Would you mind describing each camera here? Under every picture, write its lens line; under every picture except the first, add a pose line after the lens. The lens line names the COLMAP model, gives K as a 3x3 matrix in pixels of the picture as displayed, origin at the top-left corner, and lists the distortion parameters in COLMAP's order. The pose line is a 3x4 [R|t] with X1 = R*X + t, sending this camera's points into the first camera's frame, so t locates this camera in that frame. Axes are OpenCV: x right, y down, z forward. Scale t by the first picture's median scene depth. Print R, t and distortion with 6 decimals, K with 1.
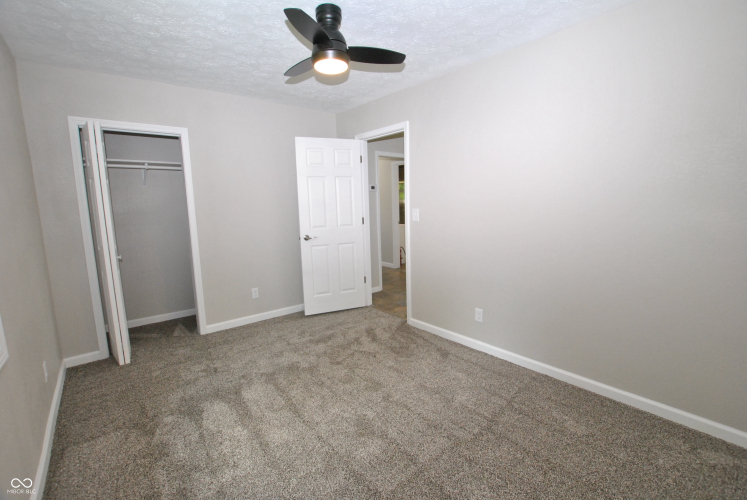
lens RADIAL K [[329.8, 0, 377.0], [0, 329.8, 246.5], [0, 0, 1]] dist [-0.036171, 0.005703]
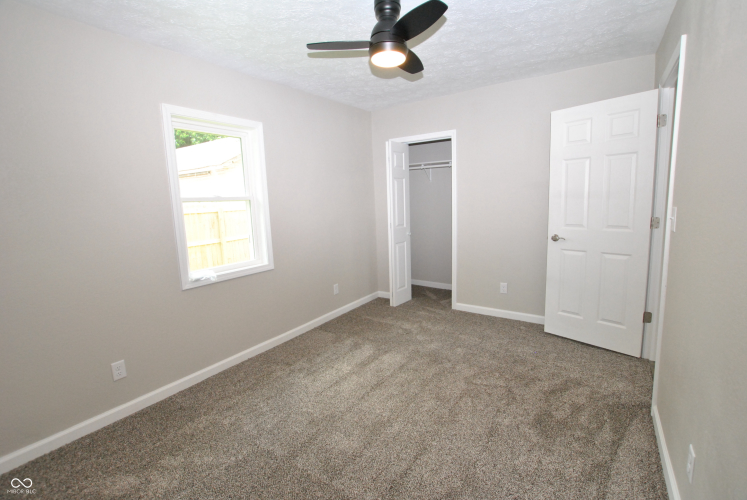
lens RADIAL K [[329.8, 0, 377.0], [0, 329.8, 246.5], [0, 0, 1]] dist [-0.036171, 0.005703]
pose [[0.259322, 0.147037, -0.954532, 0.513823], [-0.102671, 0.986939, 0.124136, -0.070702], [0.960318, 0.065812, 0.271032, 0.445160]]
